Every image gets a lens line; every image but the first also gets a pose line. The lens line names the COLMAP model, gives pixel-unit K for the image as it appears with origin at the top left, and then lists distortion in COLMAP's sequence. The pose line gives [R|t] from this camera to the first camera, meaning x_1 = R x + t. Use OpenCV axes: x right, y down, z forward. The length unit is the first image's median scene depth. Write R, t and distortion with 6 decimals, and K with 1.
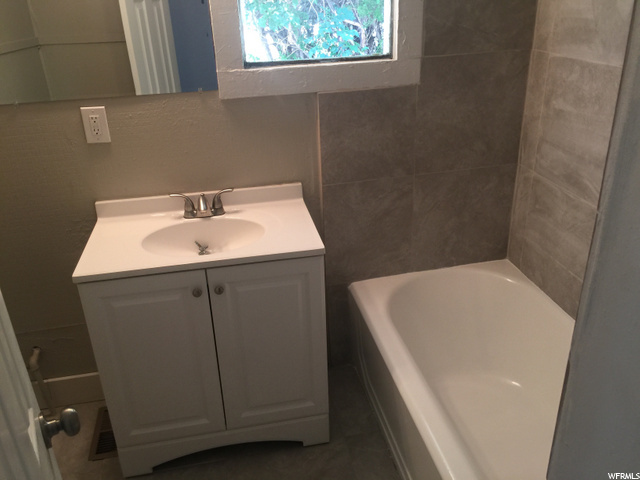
lens RADIAL K [[552.9, 0, 320.0], [0, 552.9, 240.0], [0, 0, 1]] dist [0.097161, -0.084627]
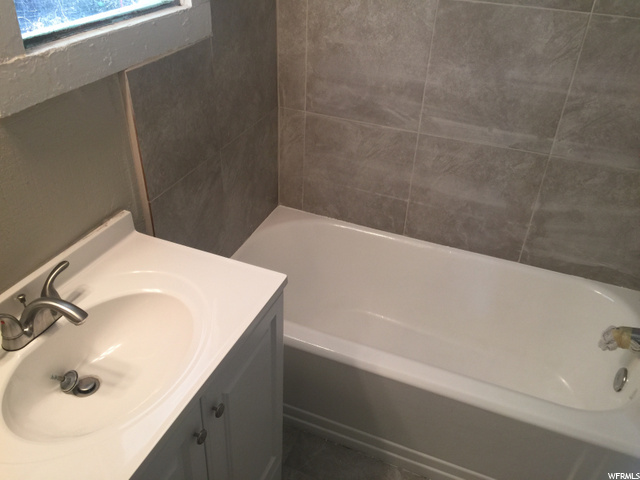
lens RADIAL K [[552.9, 0, 320.0], [0, 552.9, 240.0], [0, 0, 1]] dist [0.097161, -0.084627]
pose [[0.537902, -0.412678, 0.735090, -0.432601], [0.301689, 0.908470, 0.289253, -0.201748], [-0.787176, 0.066179, 0.613168, 0.423842]]
